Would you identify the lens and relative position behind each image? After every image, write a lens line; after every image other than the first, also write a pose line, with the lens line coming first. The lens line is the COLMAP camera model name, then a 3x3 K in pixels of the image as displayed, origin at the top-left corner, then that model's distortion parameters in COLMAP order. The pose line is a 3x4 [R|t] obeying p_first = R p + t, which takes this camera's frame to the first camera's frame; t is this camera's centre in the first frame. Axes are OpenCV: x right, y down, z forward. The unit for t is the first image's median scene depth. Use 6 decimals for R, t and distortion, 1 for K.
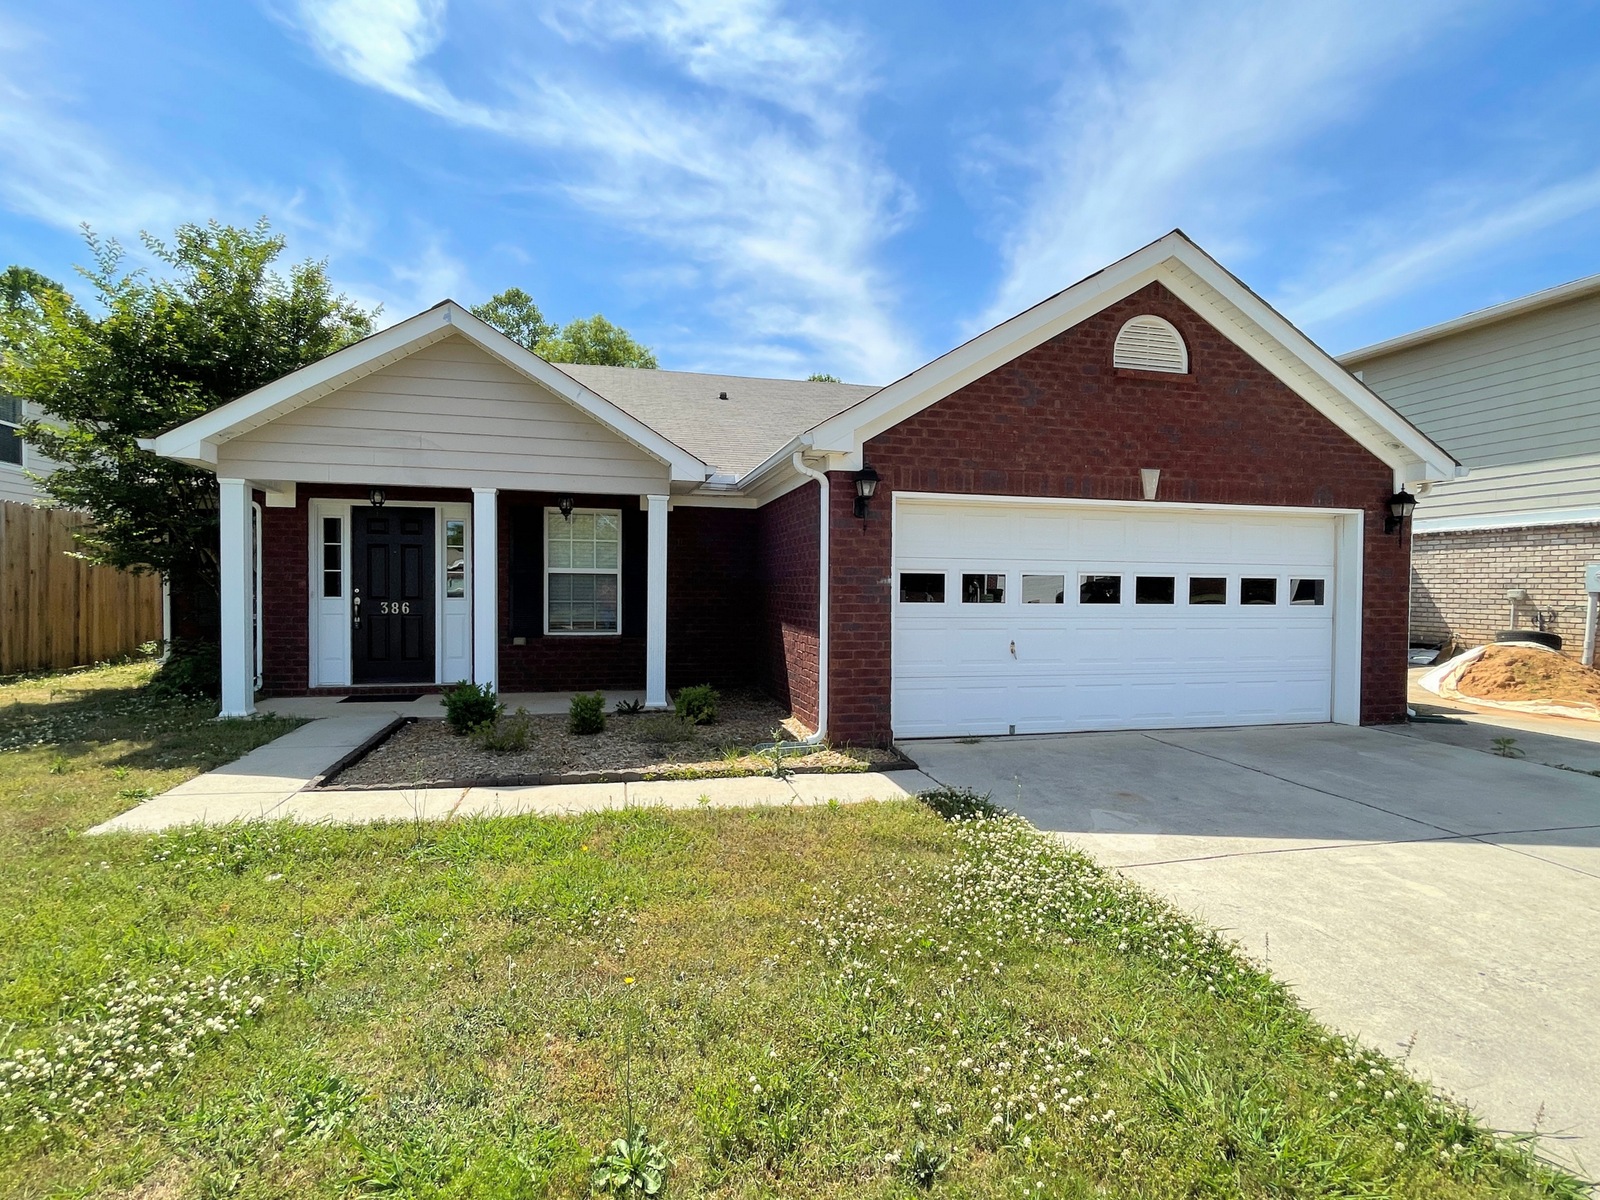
lens RADIAL K [[776.6, 0, 804.3], [0, 776.6, 599.4], [0, 0, 1]] dist [-0.007928, 0.003935]
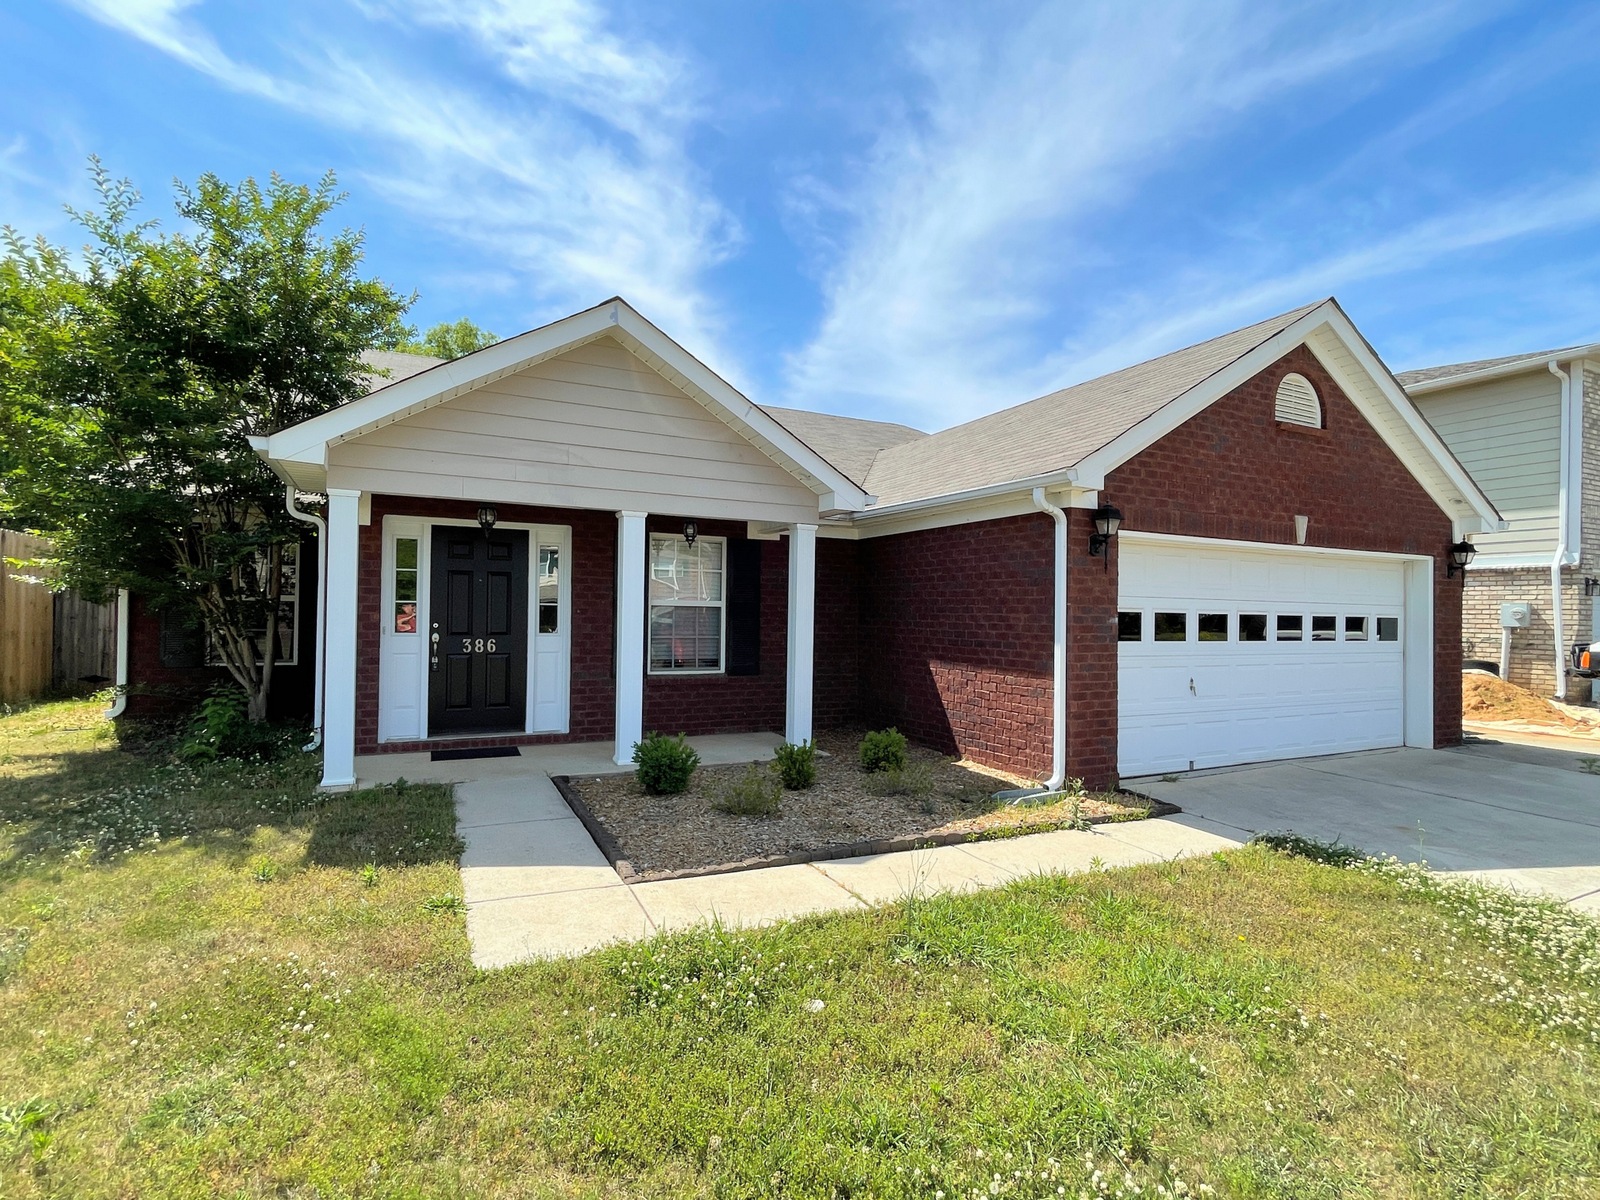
lens RADIAL K [[776.6, 0, 800.8], [0, 776.6, 610.1], [0, 0, 1]] dist [-0.007928, 0.003935]
pose [[0.975692, 0.006064, 0.219062, -0.437103], [-0.002099, 0.999830, -0.018327, -0.015838], [-0.219136, 0.017422, 0.975539, 0.103783]]
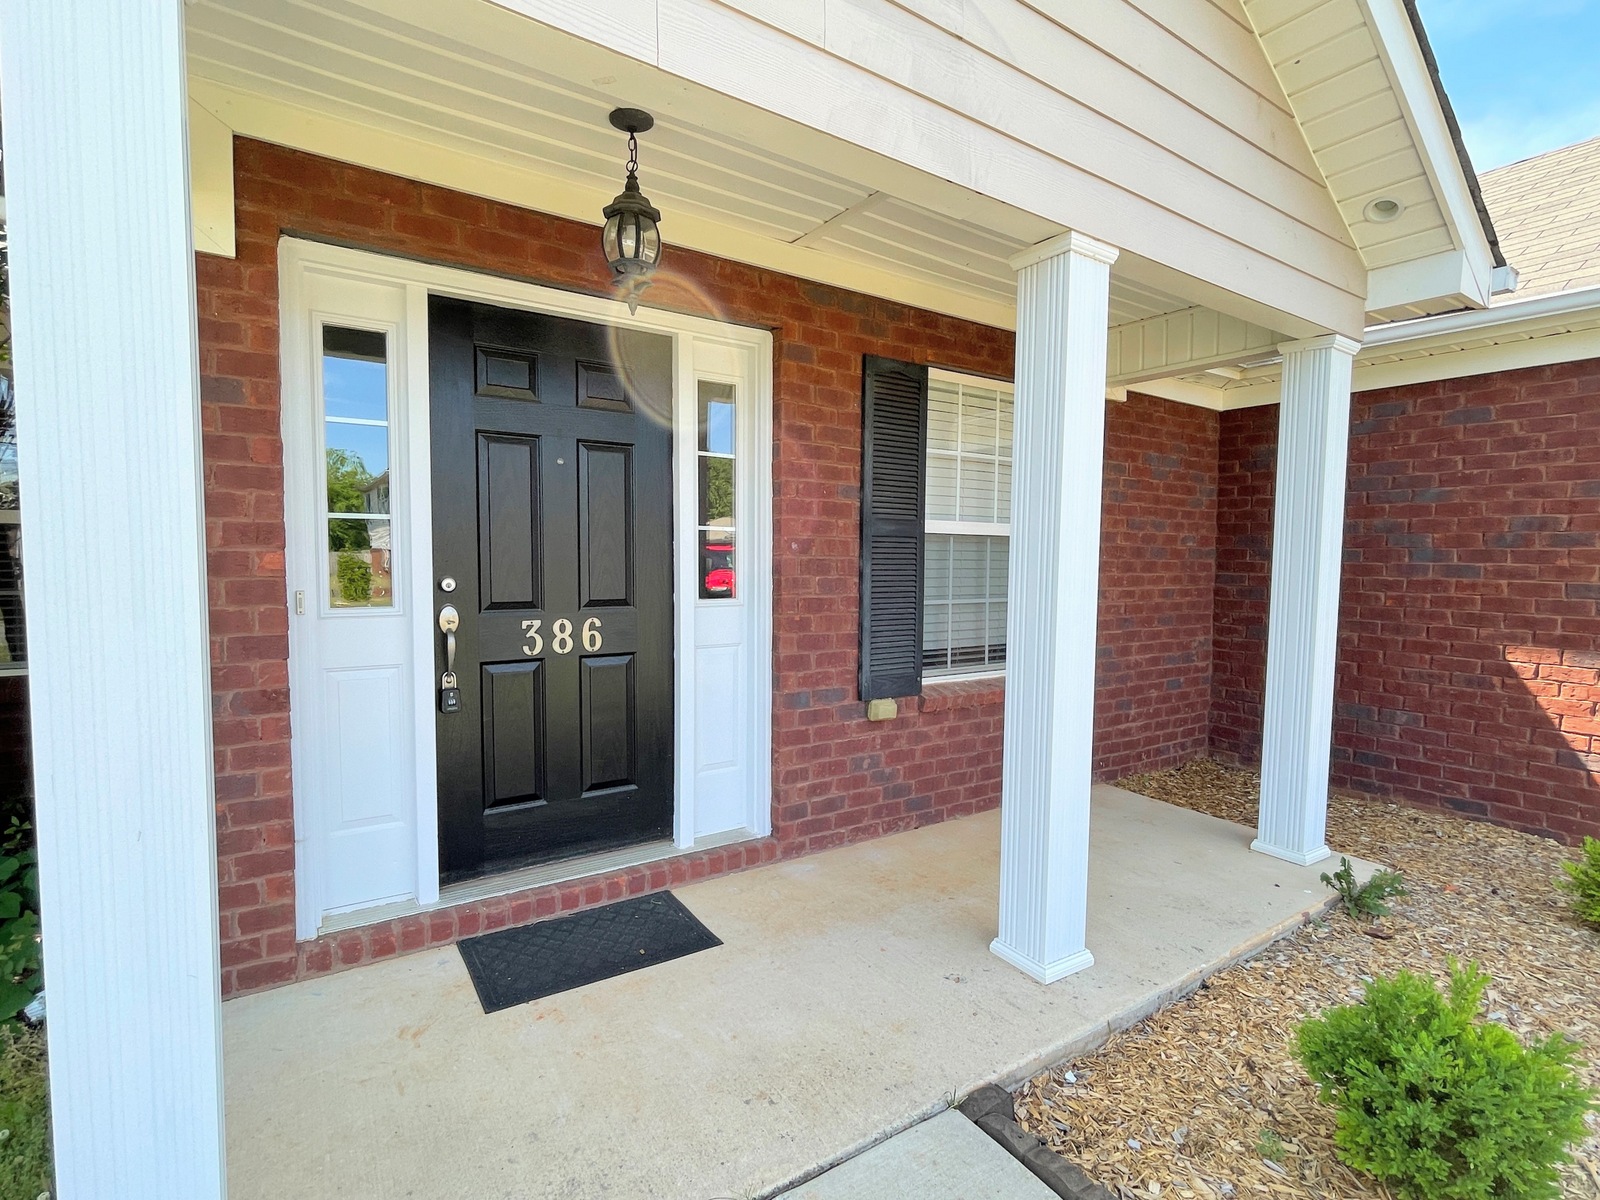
lens RADIAL K [[776.6, 0, 790.5], [0, 776.6, 610.9], [0, 0, 1]] dist [-0.007928, 0.003935]
pose [[0.938606, -0.022356, 0.344265, -0.649947], [0.002413, 0.998299, 0.058247, -0.021202], [-0.344982, -0.053840, 0.937064, 0.787662]]
